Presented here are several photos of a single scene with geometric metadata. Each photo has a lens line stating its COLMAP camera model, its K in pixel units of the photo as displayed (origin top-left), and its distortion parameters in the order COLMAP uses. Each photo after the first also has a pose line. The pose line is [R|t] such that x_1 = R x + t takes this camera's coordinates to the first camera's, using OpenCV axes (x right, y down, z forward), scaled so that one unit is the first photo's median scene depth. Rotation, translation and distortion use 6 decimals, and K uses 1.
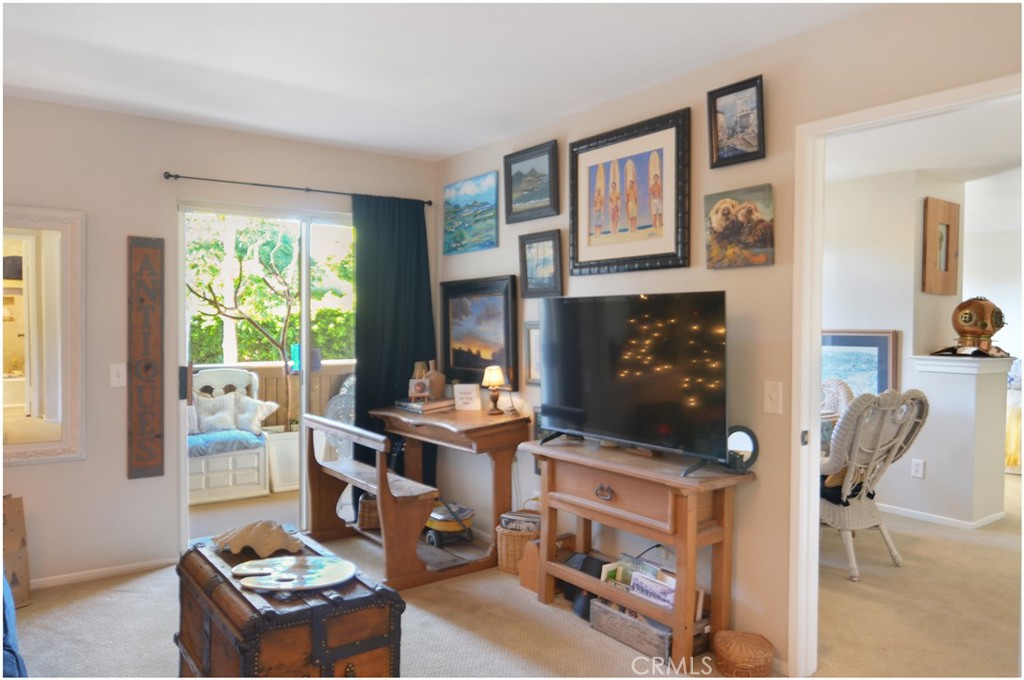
lens RADIAL K [[686.5, 0, 512.0], [0, 686.5, 340.0], [0, 0, 1]] dist [0.000121, -0.016372]
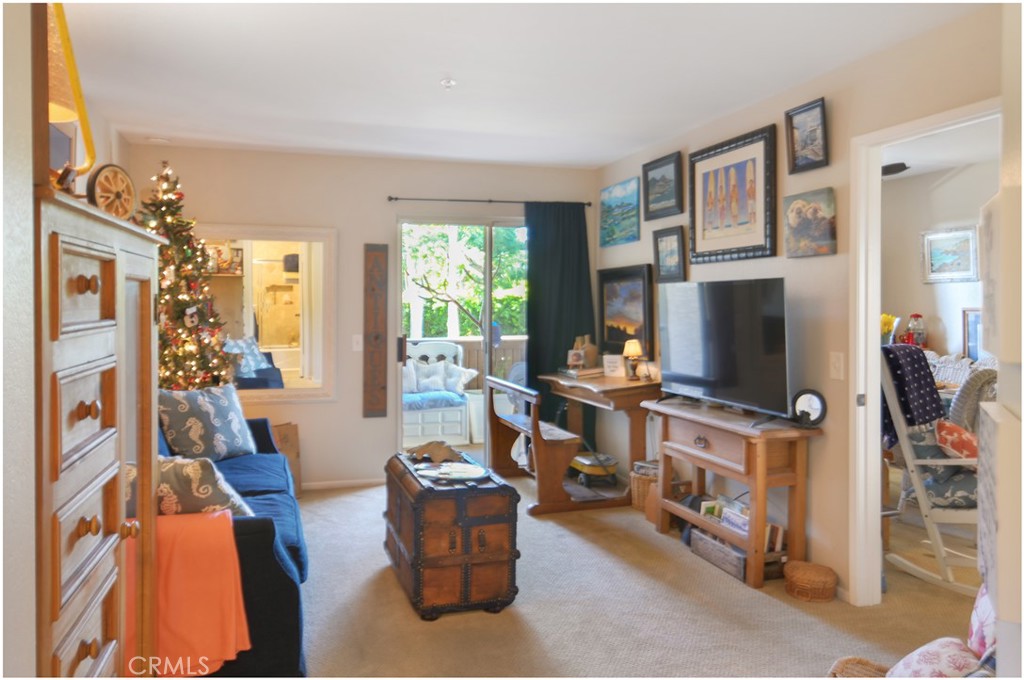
lens RADIAL K [[713.4, 0, 512.6], [0, 713.4, 301.6], [0, 0, 1]] dist [-0.002995, -0.002482]
pose [[0.946361, -0.007176, -0.323033, 0.193370], [-0.001395, 0.999653, -0.026292, 0.004570], [0.323109, 0.025332, 0.946023, -0.273691]]
